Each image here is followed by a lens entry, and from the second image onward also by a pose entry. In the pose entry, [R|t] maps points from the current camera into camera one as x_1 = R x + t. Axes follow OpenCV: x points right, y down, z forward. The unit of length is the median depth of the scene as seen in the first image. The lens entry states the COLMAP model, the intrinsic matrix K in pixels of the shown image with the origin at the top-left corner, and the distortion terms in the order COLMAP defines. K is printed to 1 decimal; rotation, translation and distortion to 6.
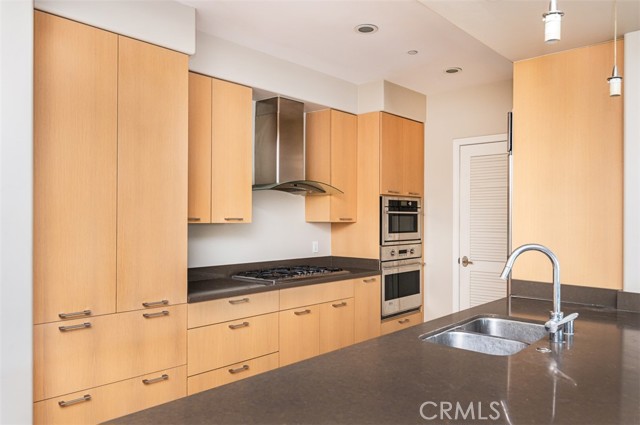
lens RADIAL K [[491.1, 0, 320.0], [0, 491.1, 212.5], [0, 0, 1]] dist [-0.002613, -0.006176]
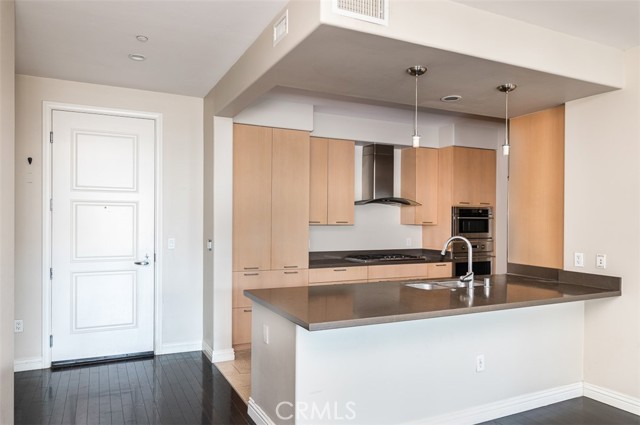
lens RADIAL K [[462.0, 0, 320.0], [0, 462.0, 212.5], [0, 0, 1]] dist [-0.004461, -0.001241]
pose [[0.928184, -0.003496, -0.372106, 0.265528], [0.000648, 0.999970, -0.007779, -0.005455], [0.372122, 0.006979, 0.928158, -0.372992]]
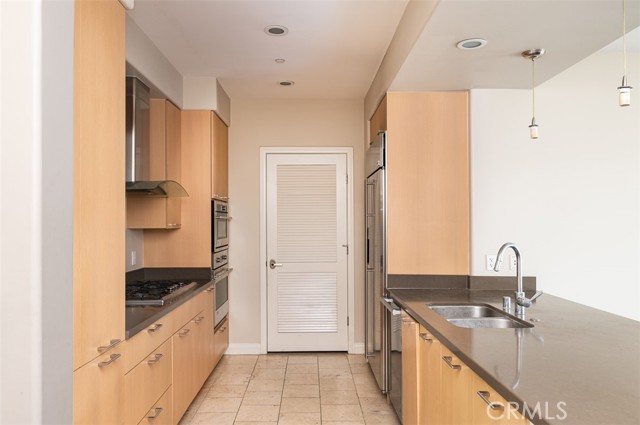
lens RADIAL K [[491.1, 0, 320.0], [0, 491.1, 212.5], [0, 0, 1]] dist [-0.002613, -0.006176]
pose [[0.733528, 0.009068, 0.679598, -0.366055], [-0.002264, 0.999938, -0.010898, 0.000278], [-0.679655, 0.006456, 0.733503, 0.167695]]
